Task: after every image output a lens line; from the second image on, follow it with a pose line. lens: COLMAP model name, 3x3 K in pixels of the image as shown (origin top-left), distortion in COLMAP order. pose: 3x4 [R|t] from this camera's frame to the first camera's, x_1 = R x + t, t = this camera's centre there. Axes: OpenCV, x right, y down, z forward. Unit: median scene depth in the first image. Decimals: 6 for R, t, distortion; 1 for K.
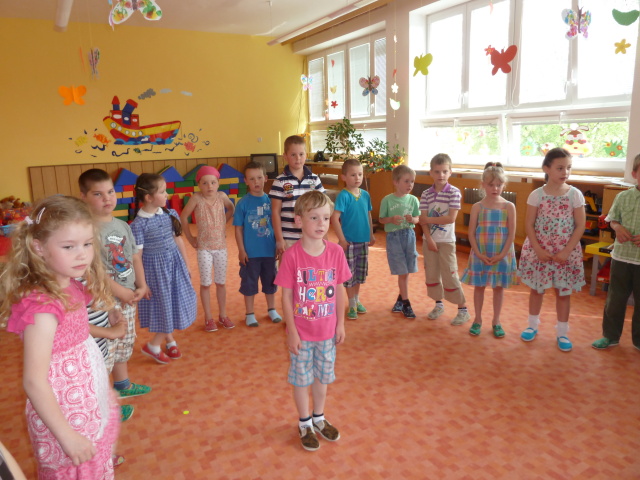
lens RADIAL K [[480.8, 0, 317.5], [0, 480.8, 235.4], [0, 0, 1]] dist [-0.033644, 0.010997]
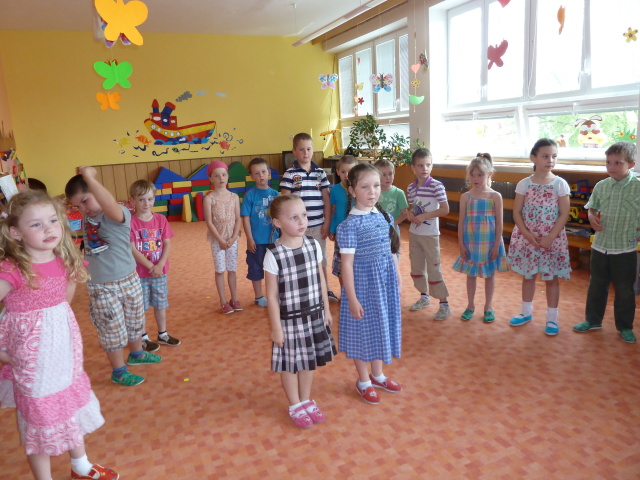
lens RADIAL K [[480.8, 0, 318.4], [0, 480.8, 236.6], [0, 0, 1]] dist [-0.033644, 0.010997]
pose [[0.994733, -0.003032, -0.102457, 0.098013], [0.004068, 0.999943, 0.009911, 0.012432], [0.102421, -0.010276, 0.994688, -0.061344]]
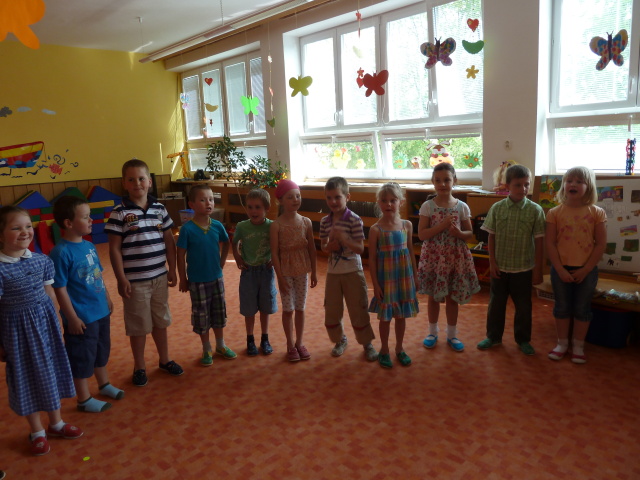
lens RADIAL K [[480.8, 0, 317.9], [0, 480.8, 234.9], [0, 0, 1]] dist [-0.033644, 0.010997]
pose [[0.967394, -0.062565, 0.245426, -0.024788], [0.070126, 0.997292, -0.022179, -0.006739], [-0.243373, 0.038666, 0.969162, -0.012366]]
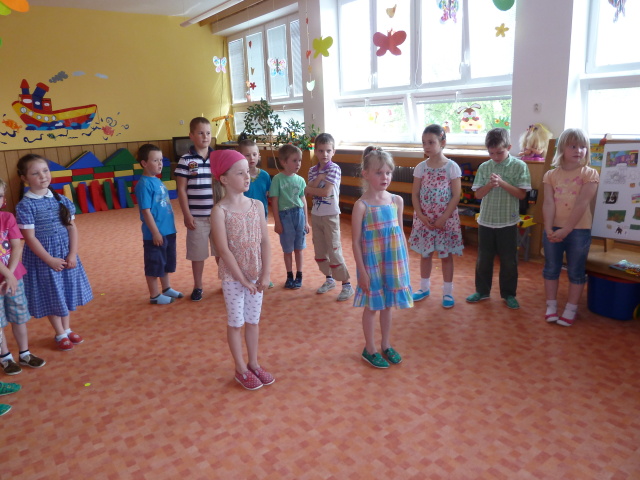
lens RADIAL K [[480.8, 0, 318.1], [0, 480.8, 234.8], [0, 0, 1]] dist [-0.033644, 0.010997]
pose [[0.992056, -0.043449, 0.118057, 0.074350], [0.039240, 0.998517, 0.037749, 0.014351], [-0.119522, -0.032816, 0.992289, -0.054581]]
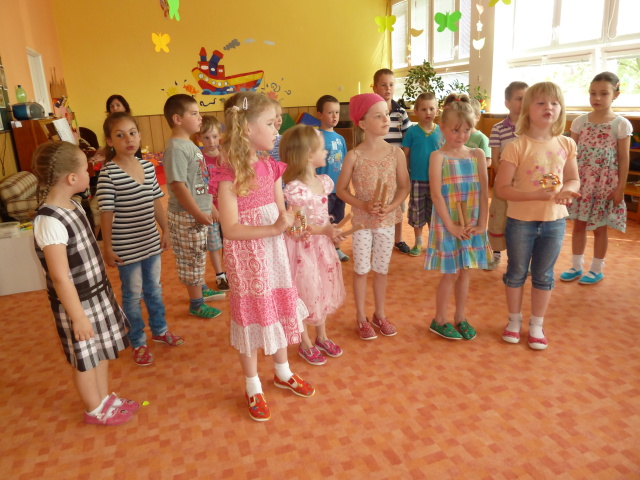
lens RADIAL K [[480.8, 0, 318.4], [0, 480.8, 237.1], [0, 0, 1]] dist [-0.033644, 0.010997]
pose [[0.983725, 0.030846, -0.177011, 0.047194], [-0.015301, 0.995956, 0.088526, 0.049638], [0.179026, -0.084377, 0.980219, -0.030305]]
